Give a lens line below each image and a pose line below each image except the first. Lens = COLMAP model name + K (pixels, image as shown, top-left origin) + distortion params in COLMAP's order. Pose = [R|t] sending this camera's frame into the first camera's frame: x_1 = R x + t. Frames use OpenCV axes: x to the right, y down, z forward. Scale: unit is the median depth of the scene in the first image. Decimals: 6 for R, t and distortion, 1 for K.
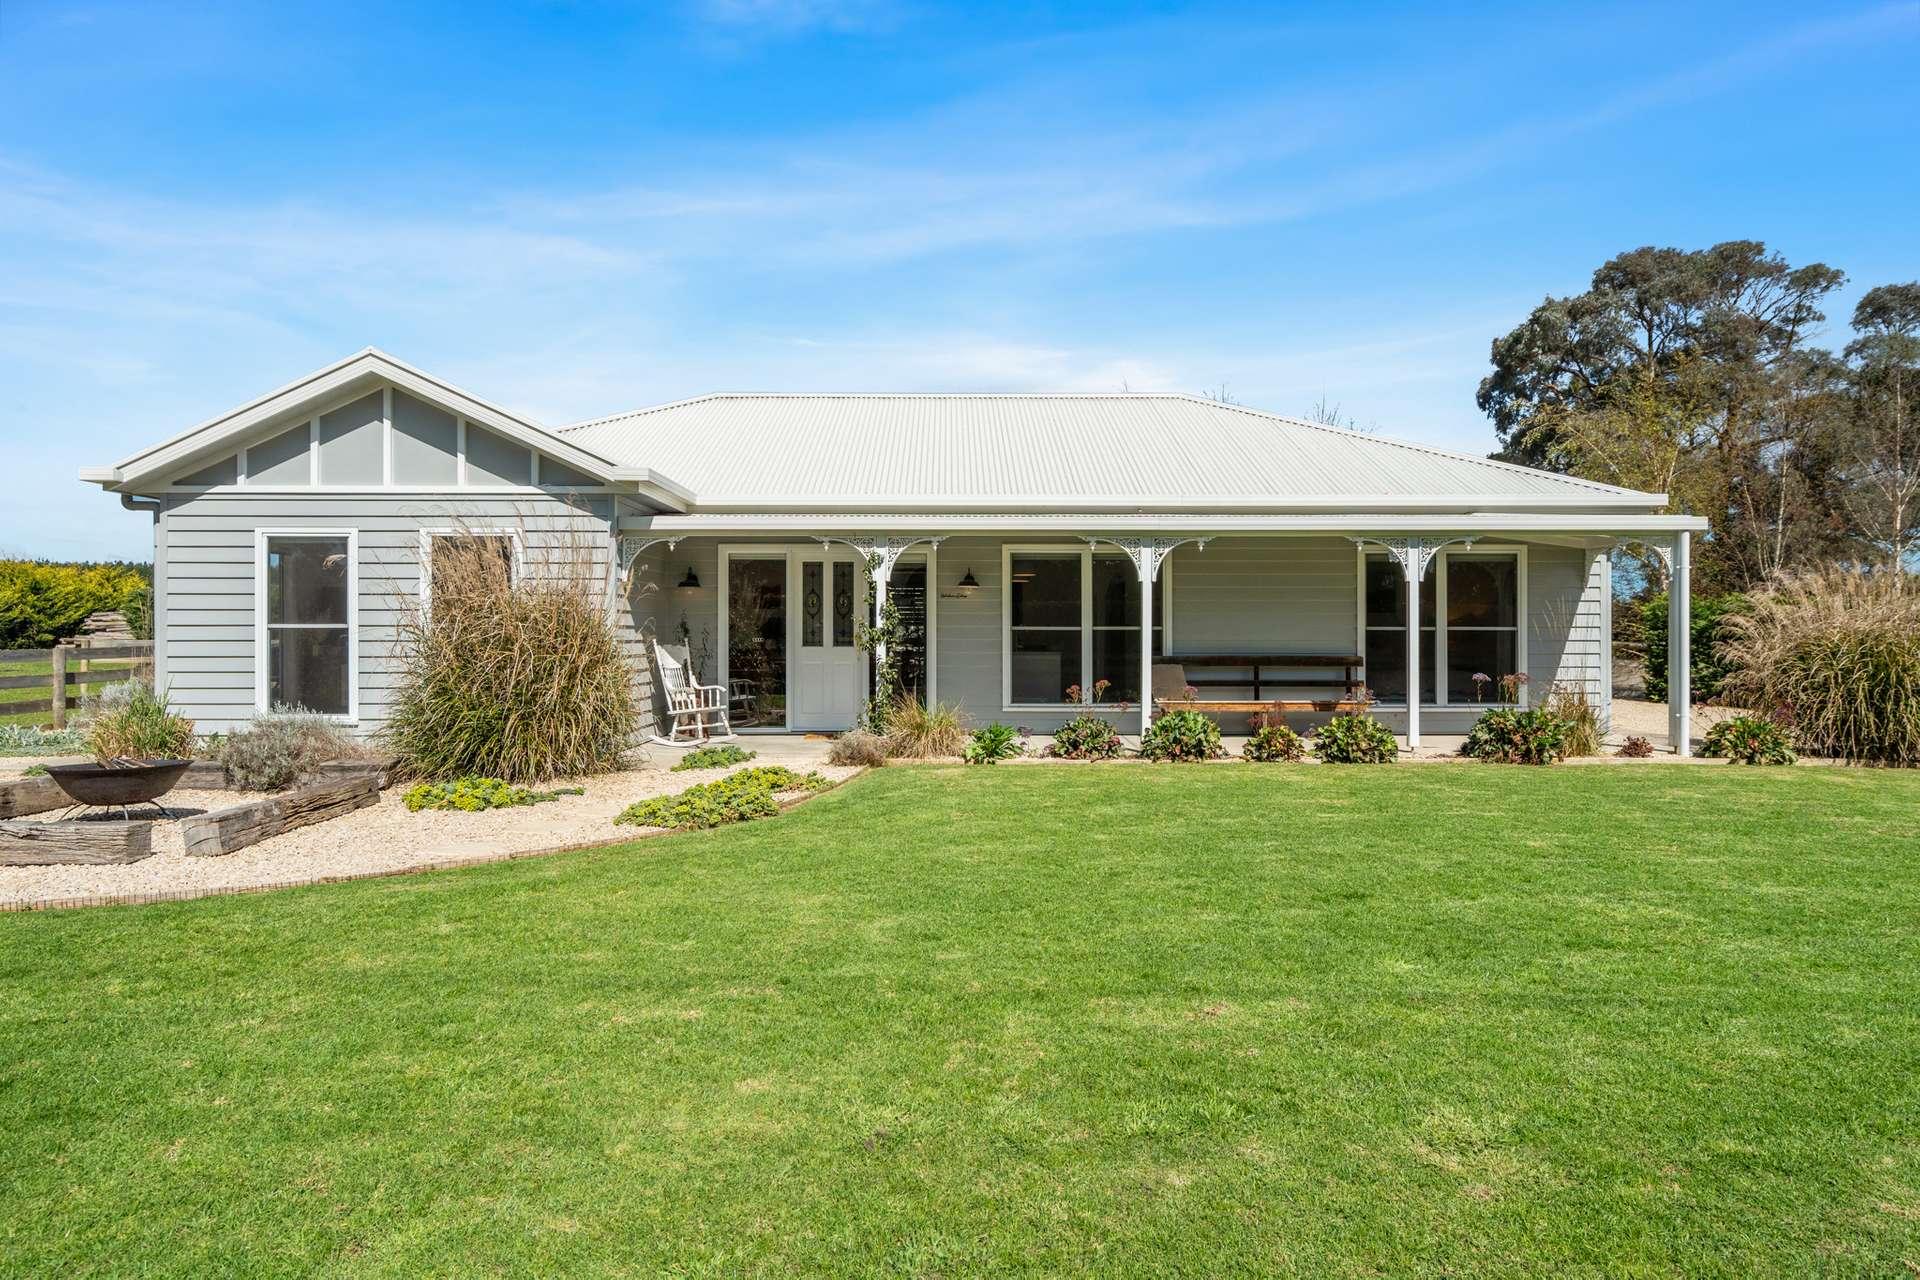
lens RADIAL K [[1166.9, 0, 959.5], [0, 1166.9, 641.9], [0, 0, 1]] dist [0.006571, 0.001618]
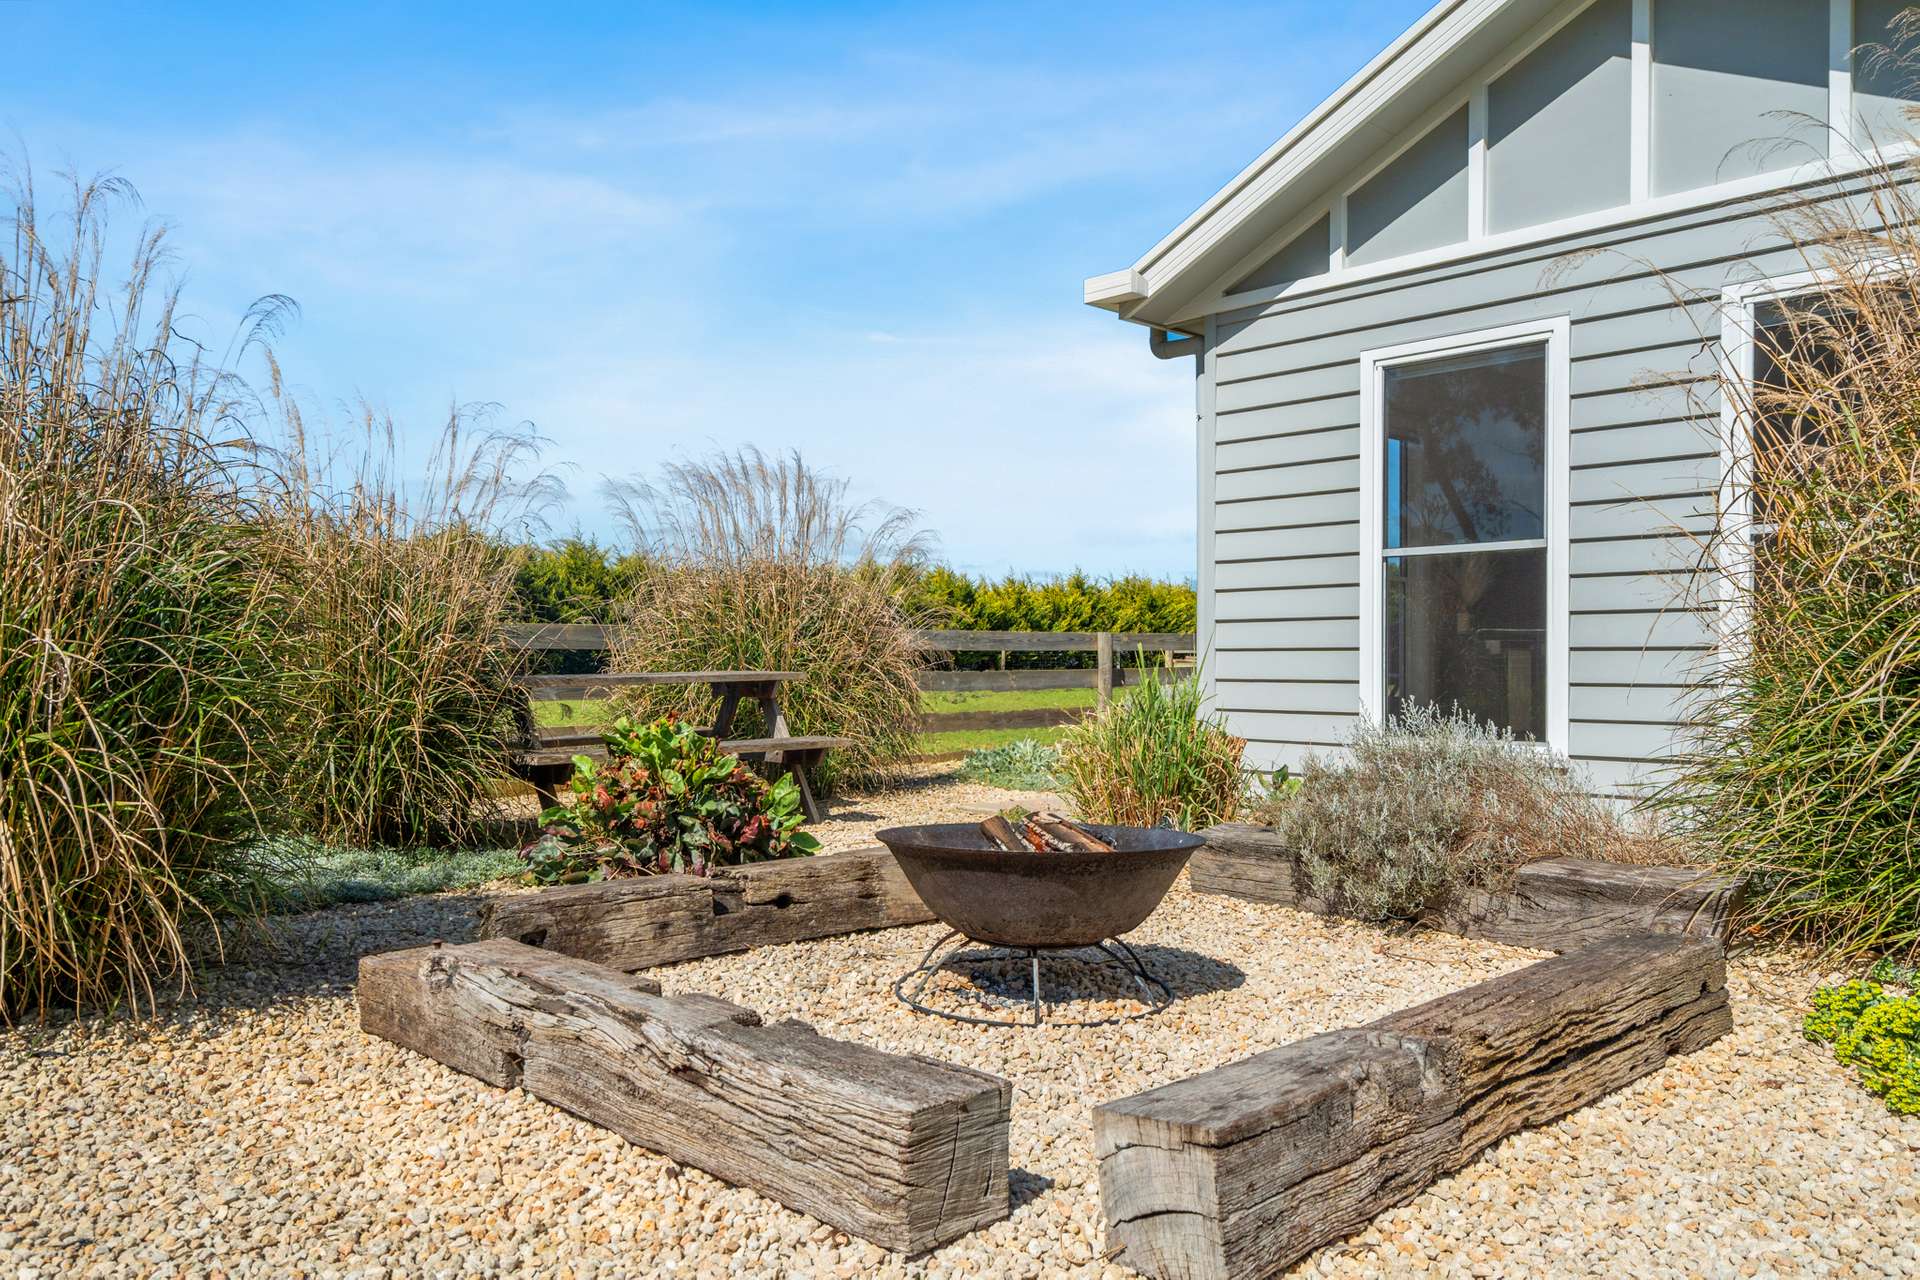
lens RADIAL K [[1439.3, 0, 960.0], [0, 1439.3, 647.2], [0, 0, 1]] dist [0.000465, 0.000657]
pose [[0.687287, -0.006405, -0.726358, -0.322995], [-0.008777, 0.999815, -0.017122, 0.042689], [0.726333, 0.018143, 0.687103, 0.536824]]
